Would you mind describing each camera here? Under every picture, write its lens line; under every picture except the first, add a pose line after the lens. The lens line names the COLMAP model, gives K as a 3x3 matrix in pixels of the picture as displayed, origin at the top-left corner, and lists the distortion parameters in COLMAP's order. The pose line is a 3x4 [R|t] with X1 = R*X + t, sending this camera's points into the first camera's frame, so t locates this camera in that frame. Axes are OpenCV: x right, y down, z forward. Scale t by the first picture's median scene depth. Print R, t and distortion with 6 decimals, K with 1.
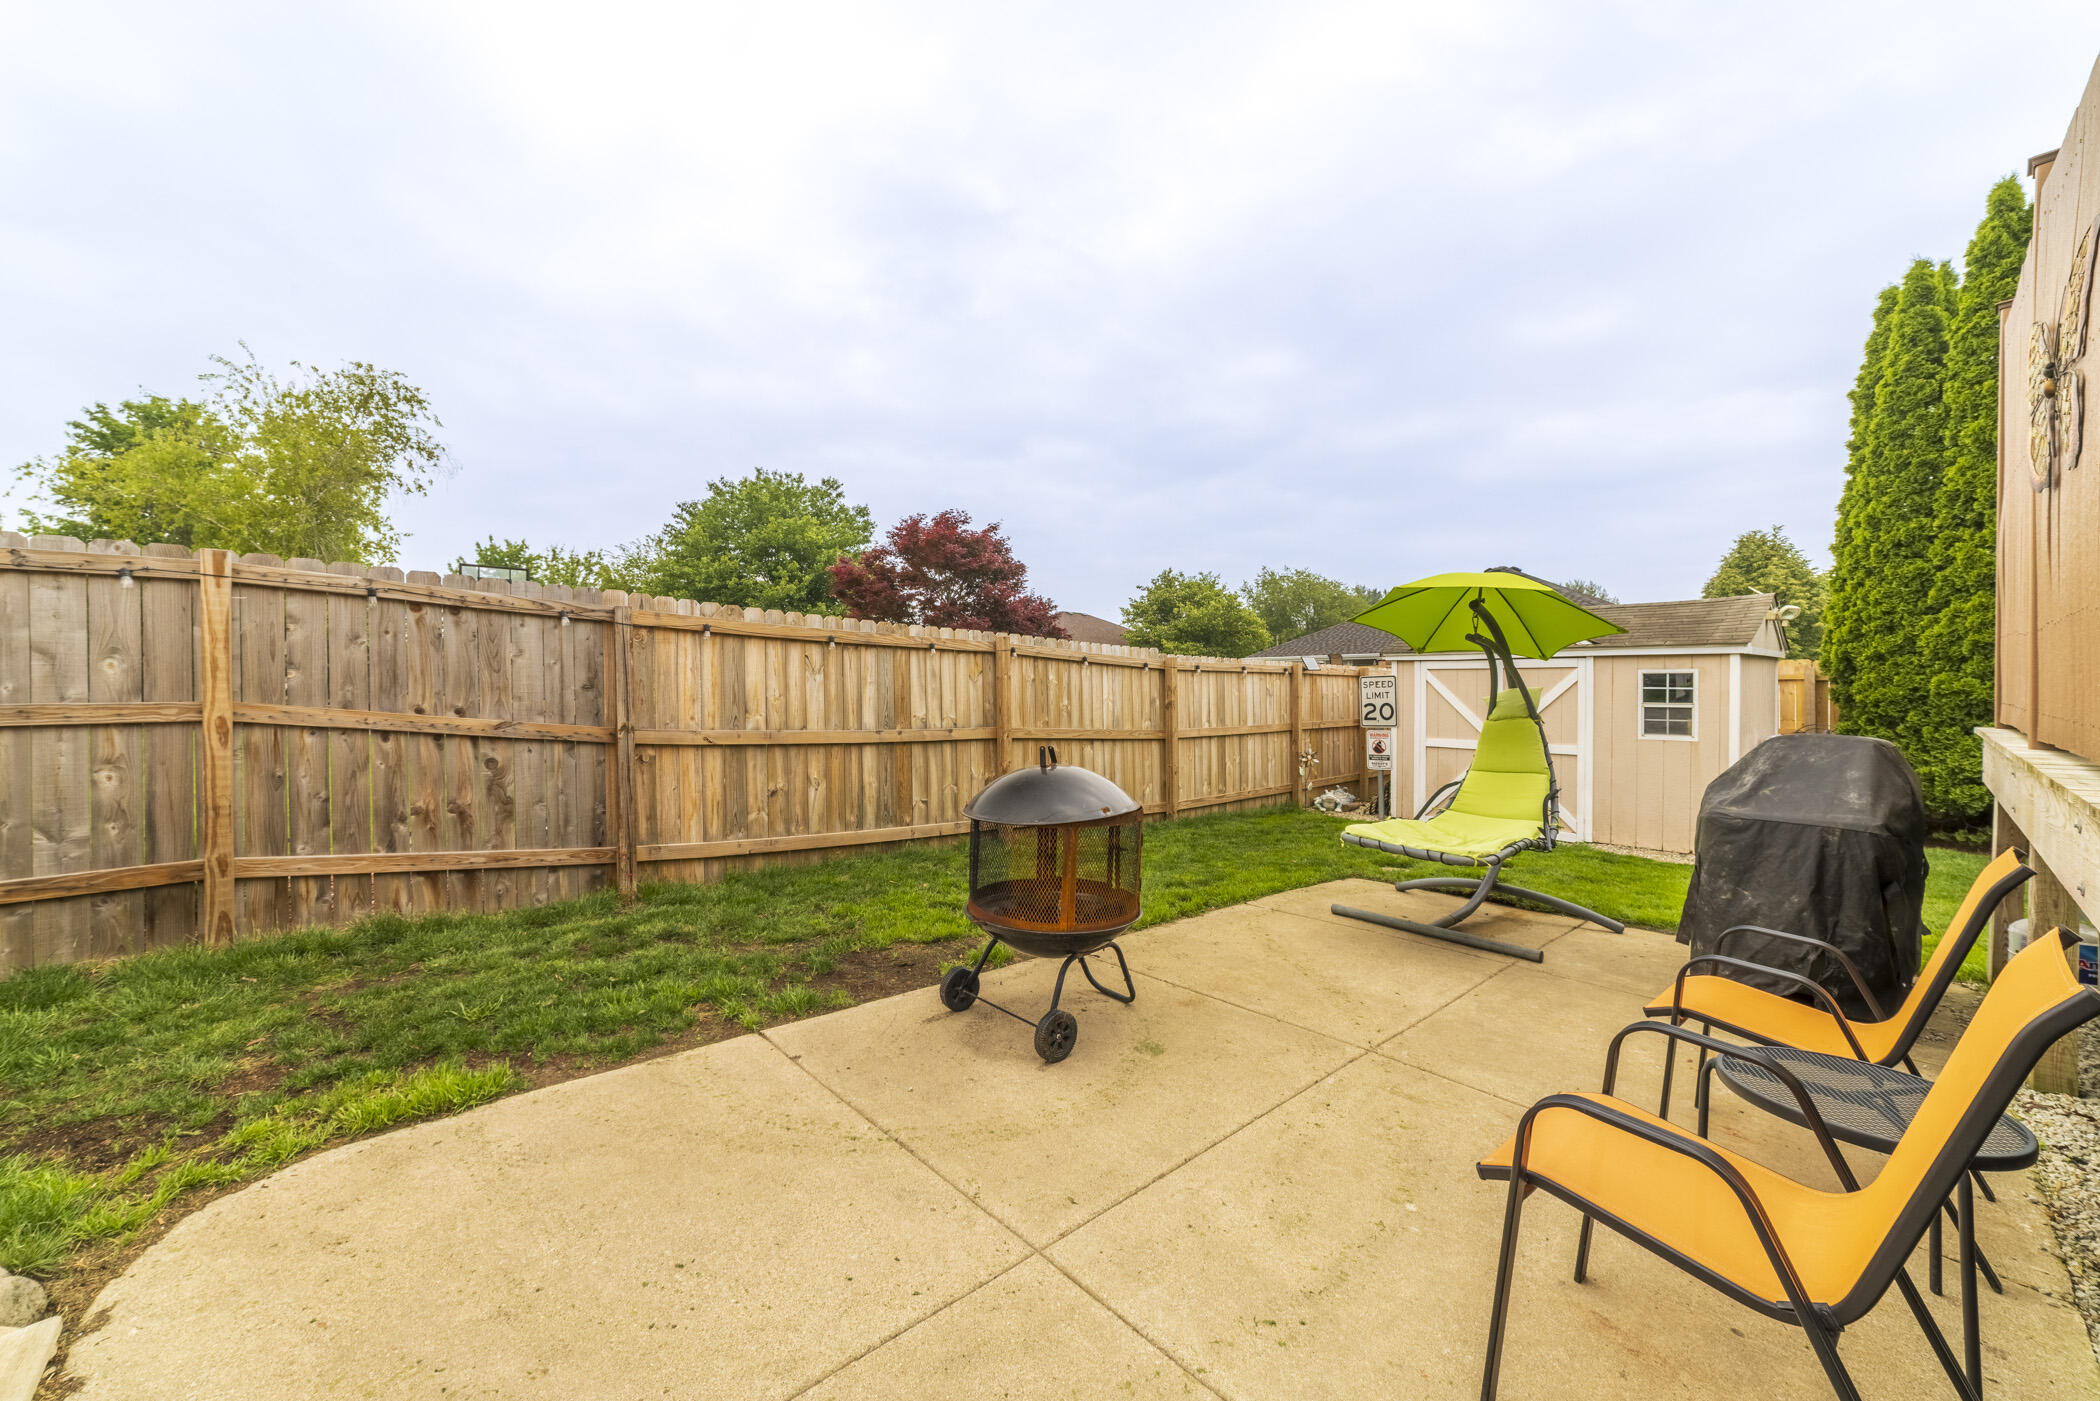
lens RADIAL K [[796.0, 0, 1037.3], [0, 796.0, 690.0], [0, 0, 1]] dist [-0.019096, 0.006535]
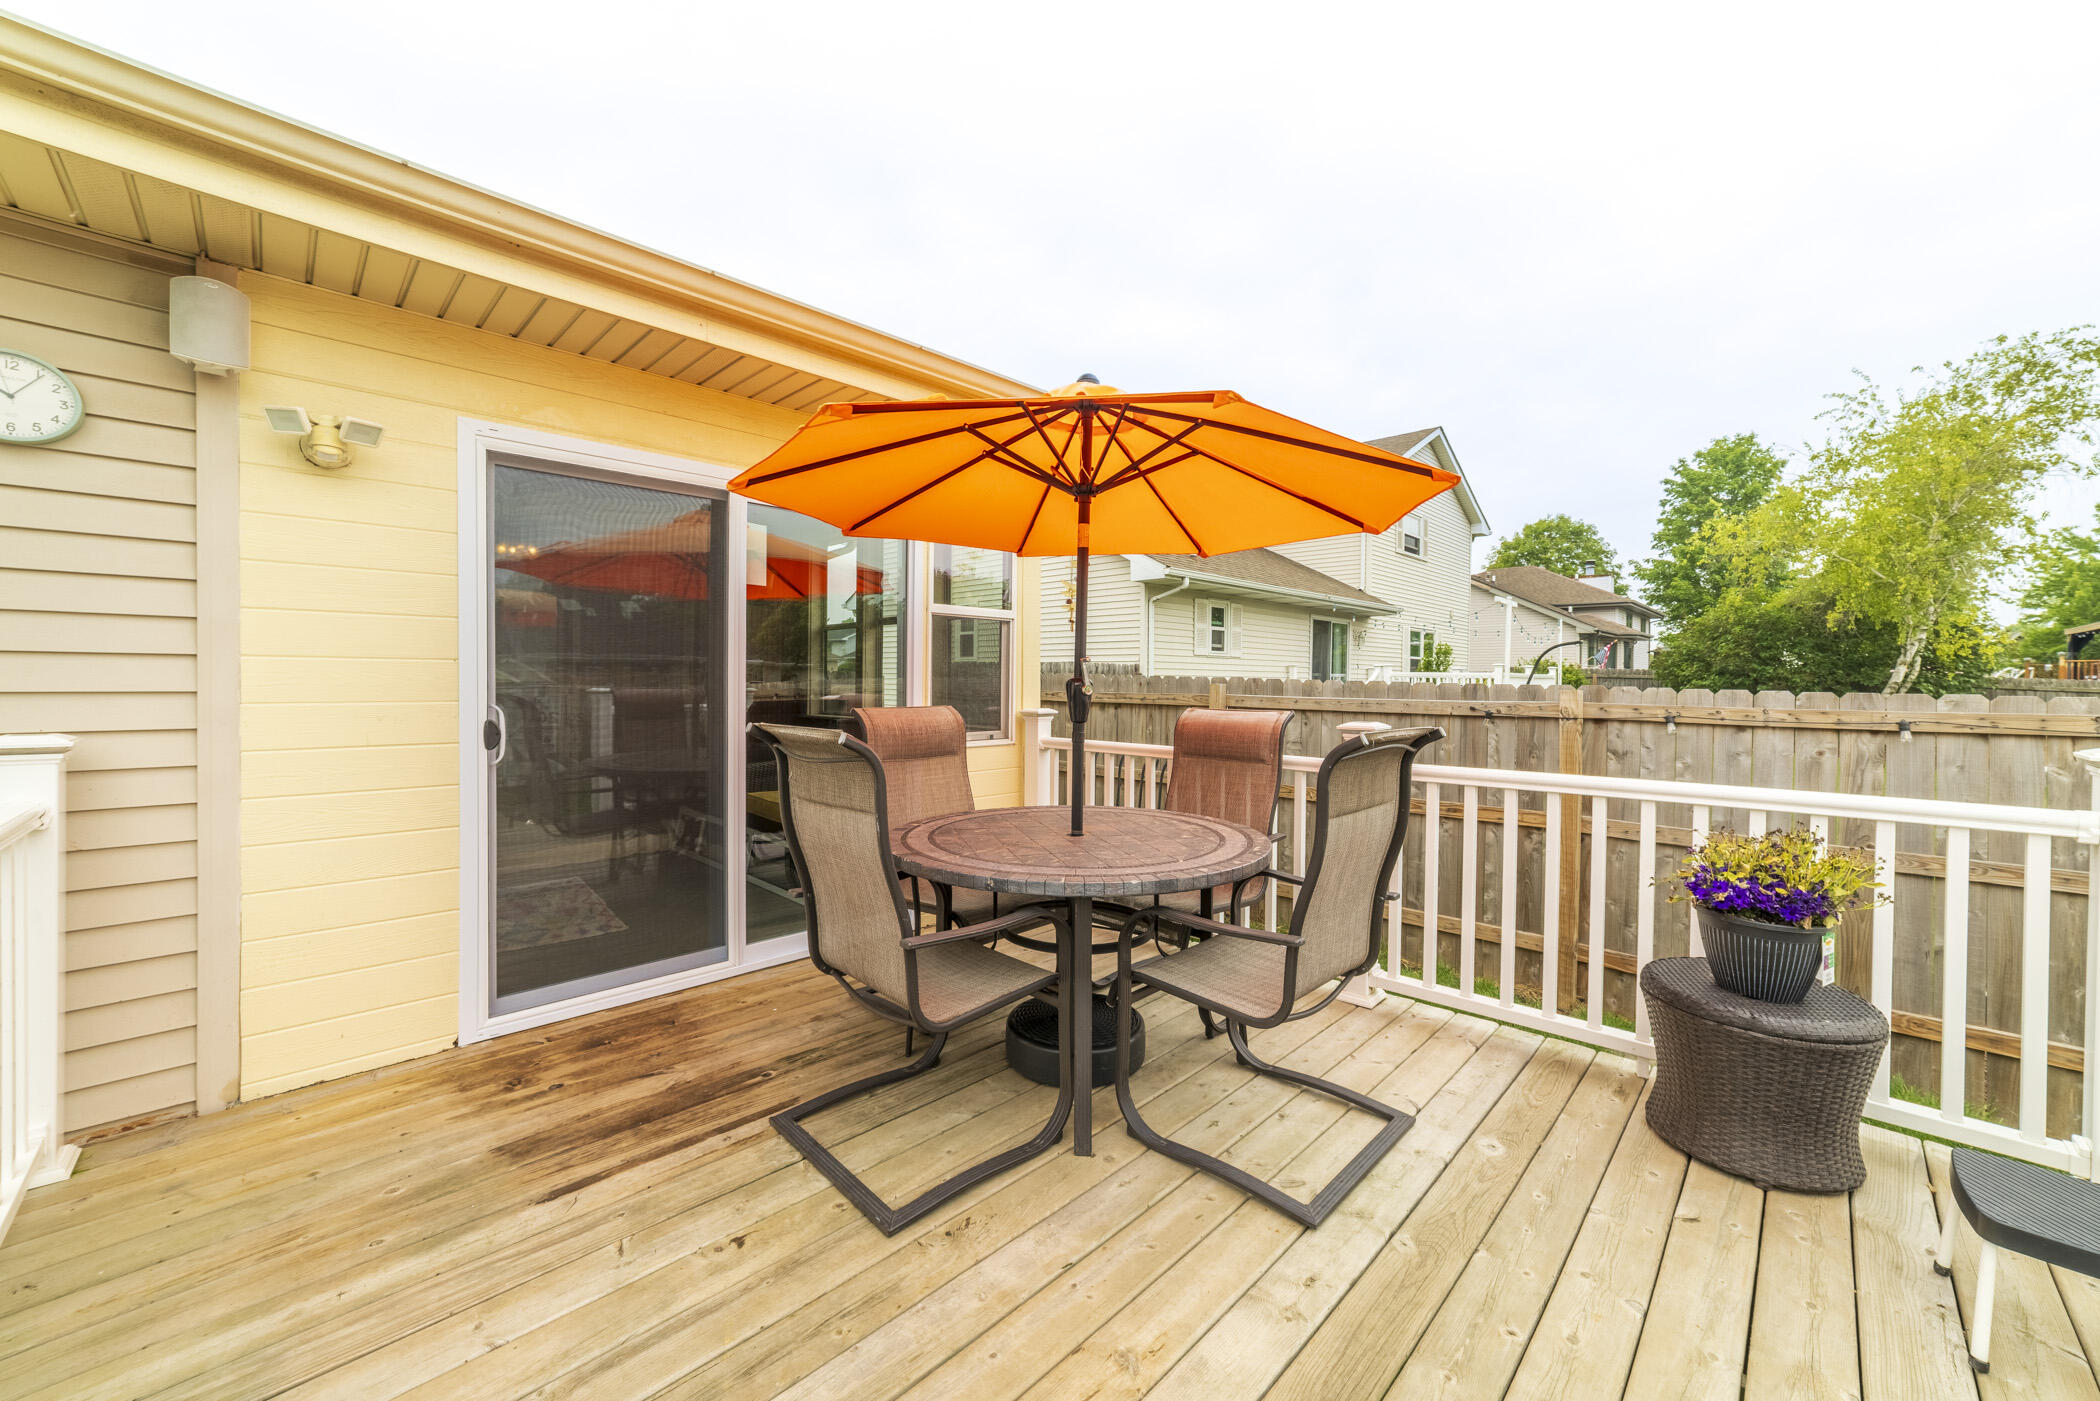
lens RADIAL K [[796.0, 0, 1052.0], [0, 796.0, 684.7], [0, 0, 1]] dist [-0.019096, 0.006535]
pose [[0.058527, 0.011285, -0.998222, -0.153748], [-0.011488, 0.999878, 0.010630, -0.083976], [0.998220, 0.010845, 0.058649, -0.149420]]
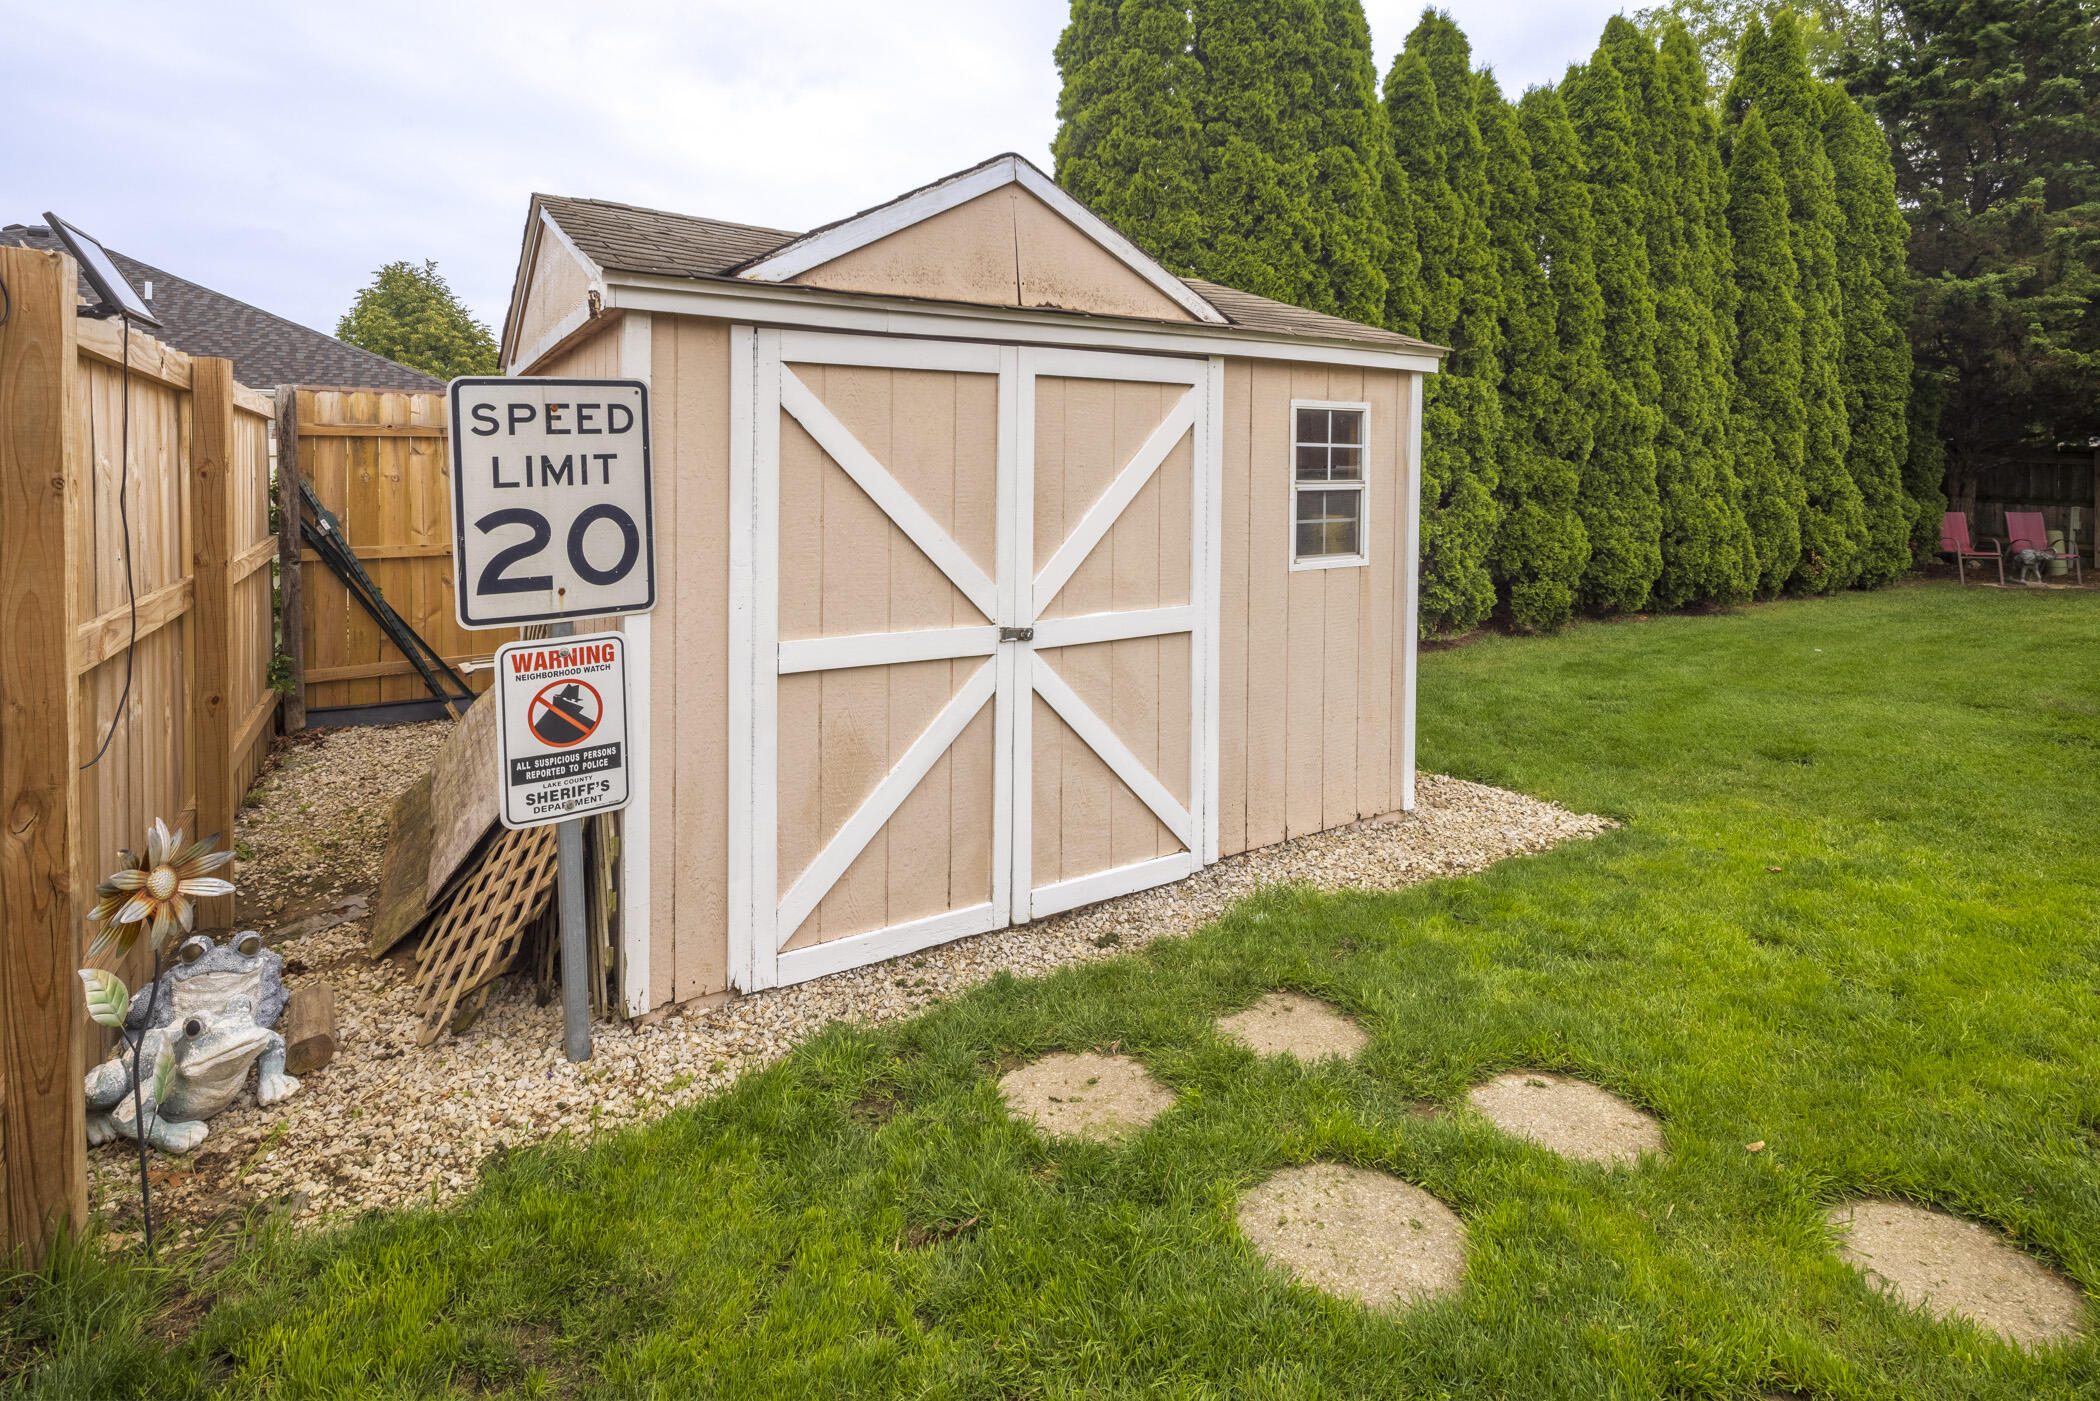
lens RADIAL K [[1011.4, 0, 1052.1], [0, 1011.4, 473.0], [0, 0, 1]] dist [0.008017, -0.002093]
pose [[0.172695, -0.006424, 0.984954, 0.212497], [0.006188, 0.999966, 0.005437, 0.007661], [-0.984956, 0.005156, 0.172729, 0.942992]]
